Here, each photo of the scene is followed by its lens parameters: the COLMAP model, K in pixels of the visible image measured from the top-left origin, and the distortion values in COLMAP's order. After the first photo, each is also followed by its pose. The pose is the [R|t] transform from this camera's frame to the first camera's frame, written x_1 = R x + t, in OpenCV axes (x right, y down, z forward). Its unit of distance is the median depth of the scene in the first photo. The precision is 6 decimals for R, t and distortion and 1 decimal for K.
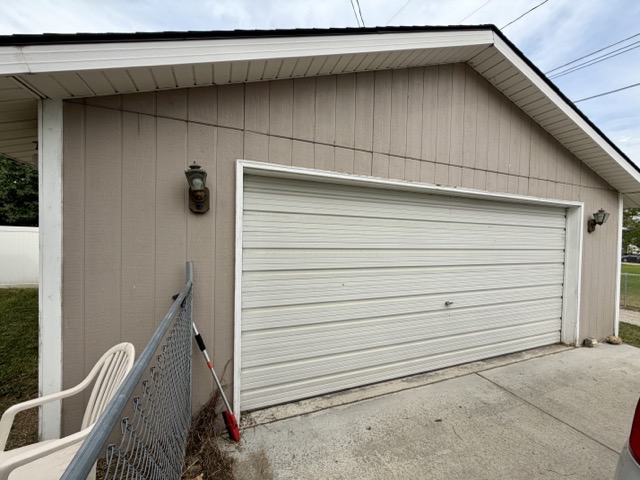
lens RADIAL K [[256.8, 0, 317.7], [0, 256.8, 238.4], [0, 0, 1]] dist [0.001408, 0.000873]
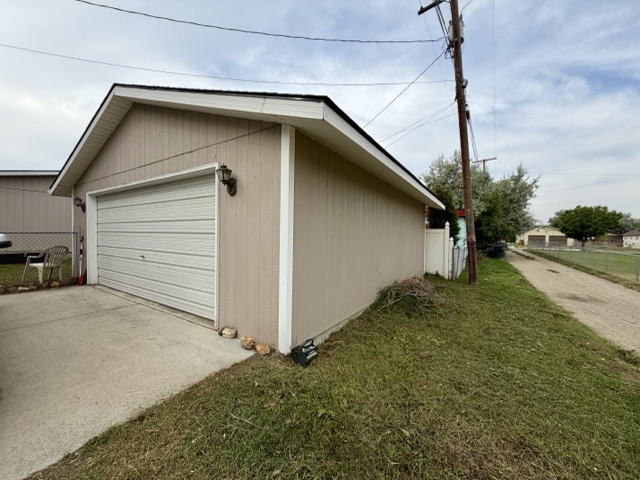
lens RADIAL K [[256.8, 0, 316.4], [0, 256.8, 239.0], [0, 0, 1]] dist [0.001408, 0.000873]
pose [[0.599039, 0.025079, -0.800327, 2.049463], [-0.026655, 0.999580, 0.011371, 0.101421], [0.800276, 0.014521, 0.599456, 0.802561]]
